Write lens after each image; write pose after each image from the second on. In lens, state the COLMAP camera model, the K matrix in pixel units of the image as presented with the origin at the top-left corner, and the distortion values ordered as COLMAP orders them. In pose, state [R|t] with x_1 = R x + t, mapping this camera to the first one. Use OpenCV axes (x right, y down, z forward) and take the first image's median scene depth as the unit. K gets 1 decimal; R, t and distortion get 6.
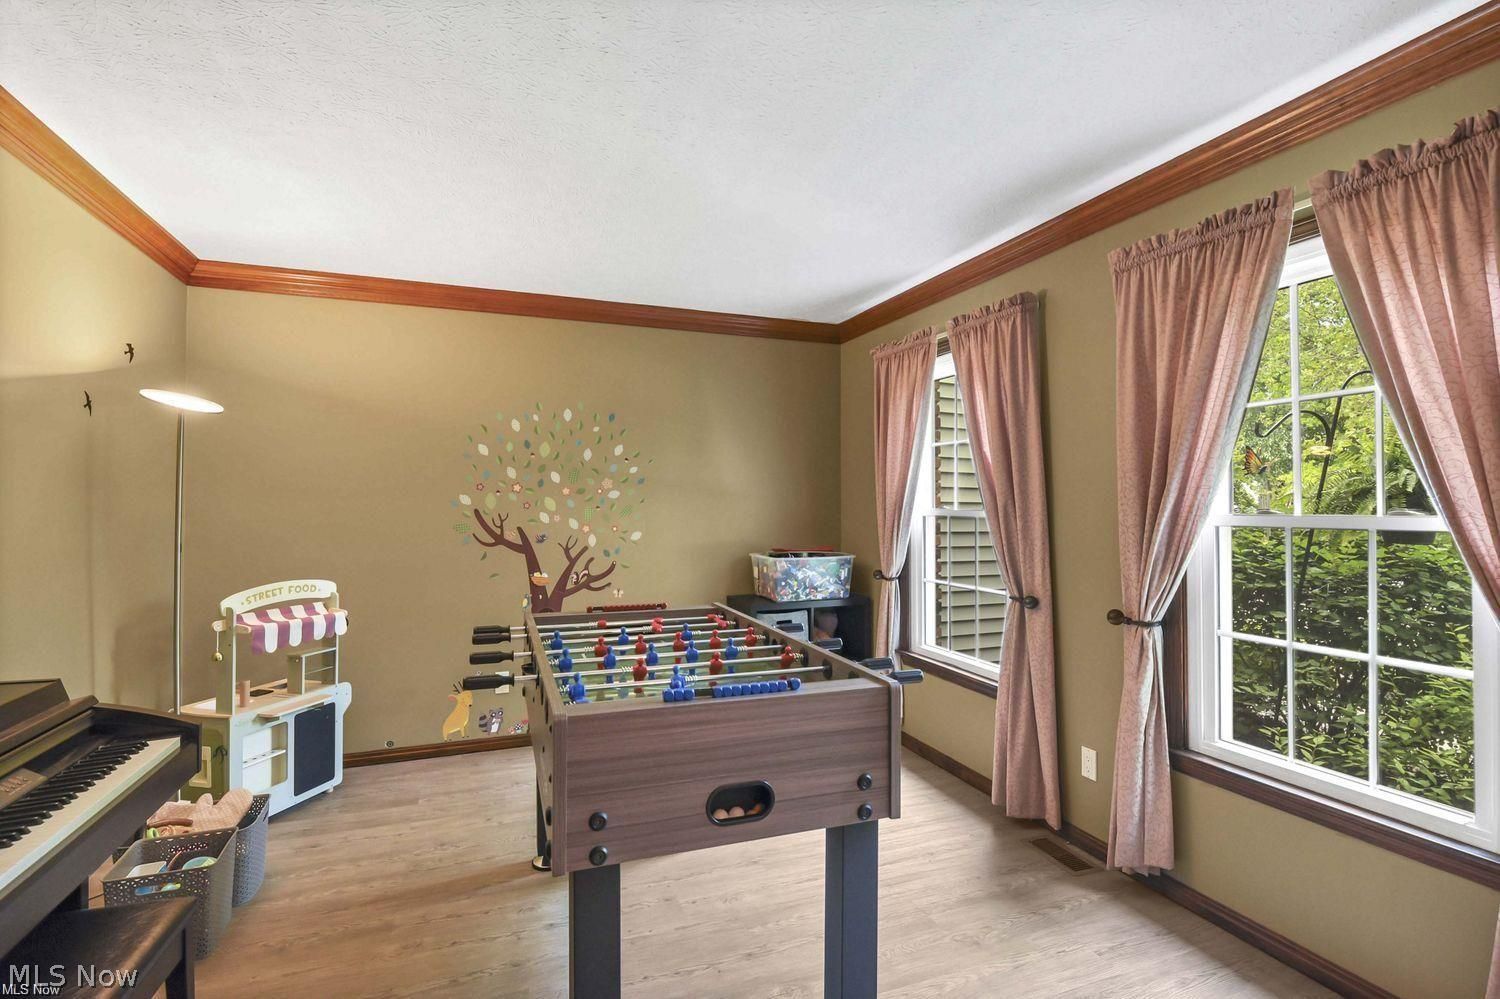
lens RADIAL K [[712.2, 0, 738.5], [0, 712.2, 489.5], [0, 0, 1]] dist [-0.005730, -0.006115]
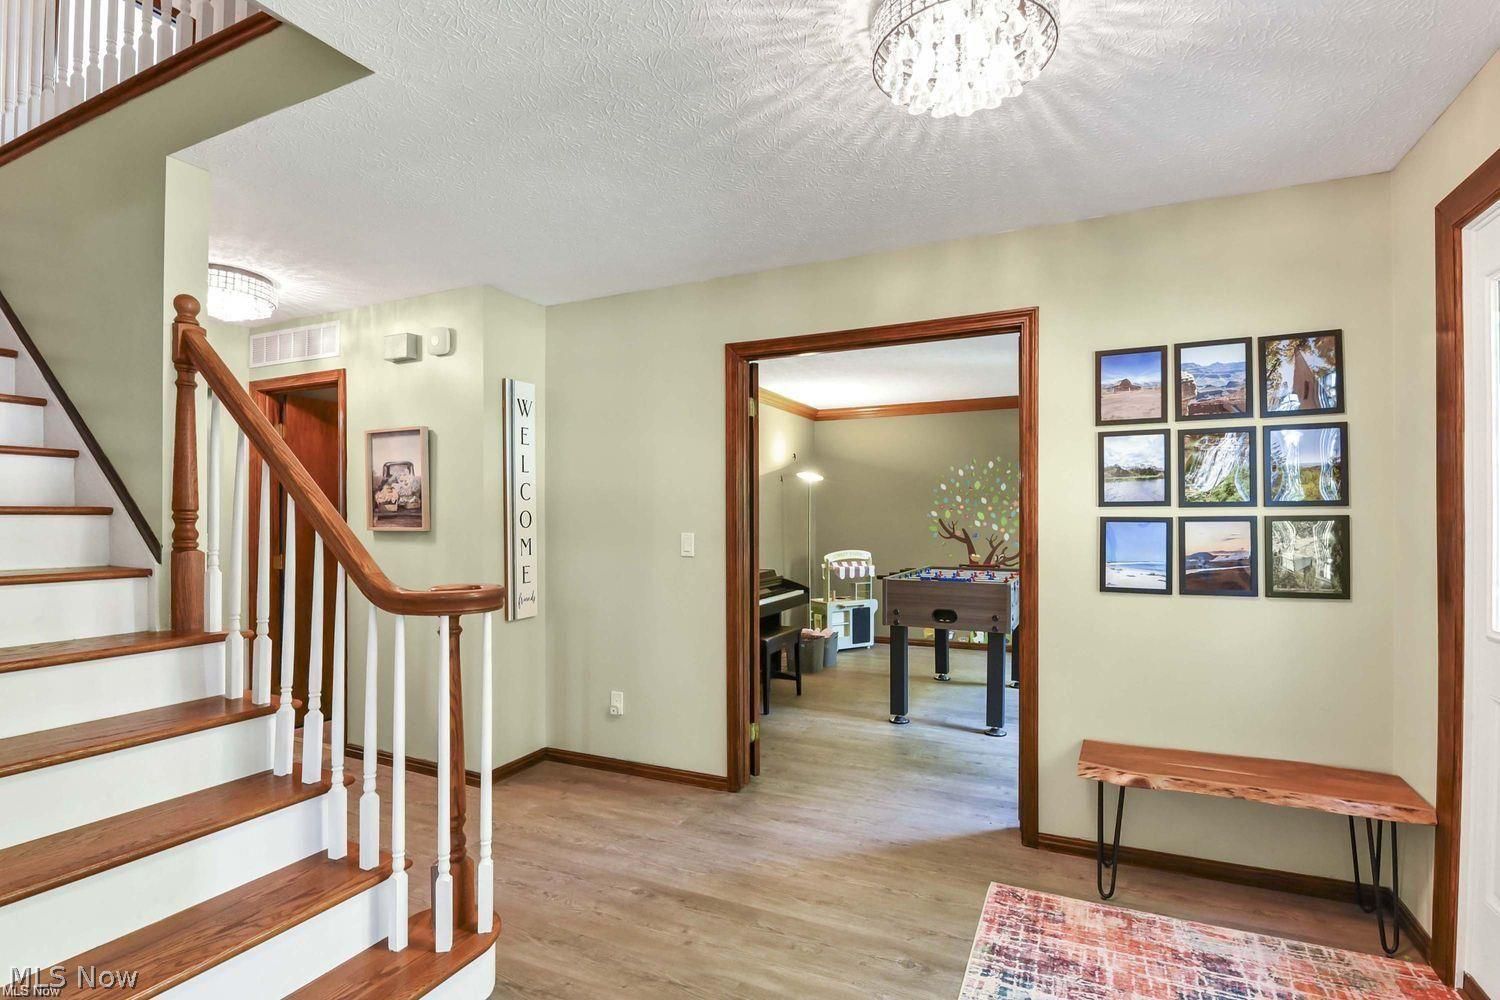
lens RADIAL K [[695.8, 0, 718.3], [0, 695.8, 525.2], [0, 0, 1]] dist [-0.007770, -0.008465]
pose [[0.662090, 0.007825, -0.749383, 0.818644], [0.015777, 0.999578, 0.024378, -0.011192], [0.749258, -0.027964, 0.661687, -0.852379]]
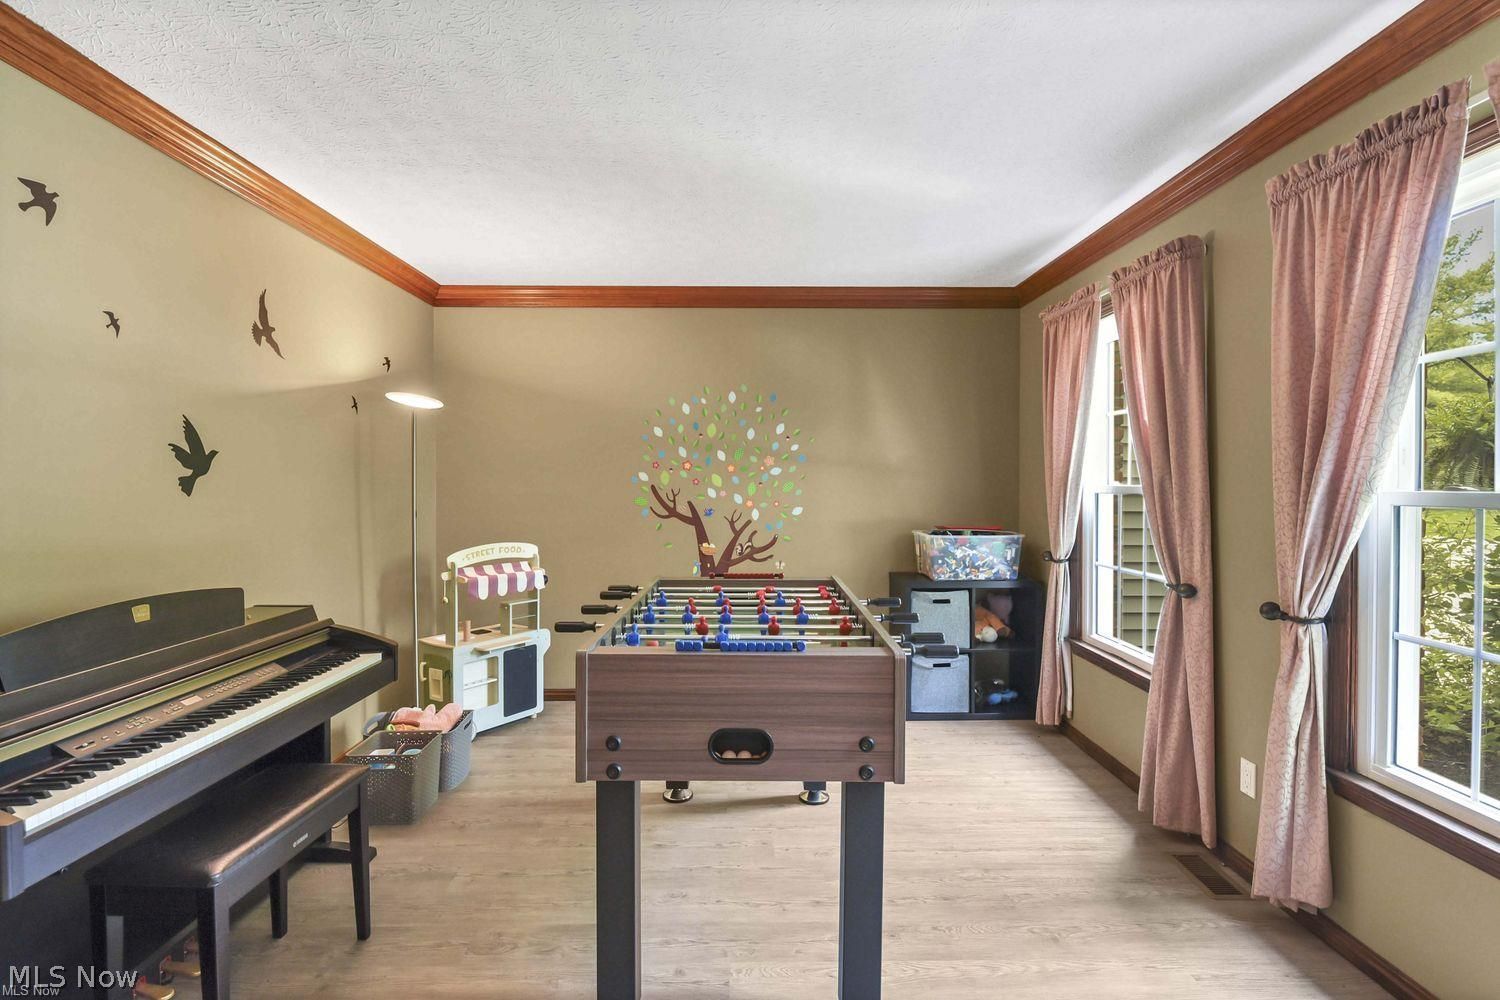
lens RADIAL K [[722.0, 0, 741.4], [0, 722.0, 488.4], [0, 0, 1]] dist [-0.001977, -0.006978]
pose [[0.938681, 0.002762, -0.344775, 0.209456], [0.007751, 0.999546, 0.029111, 0.001426], [0.344699, -0.029999, 0.938234, -0.027890]]
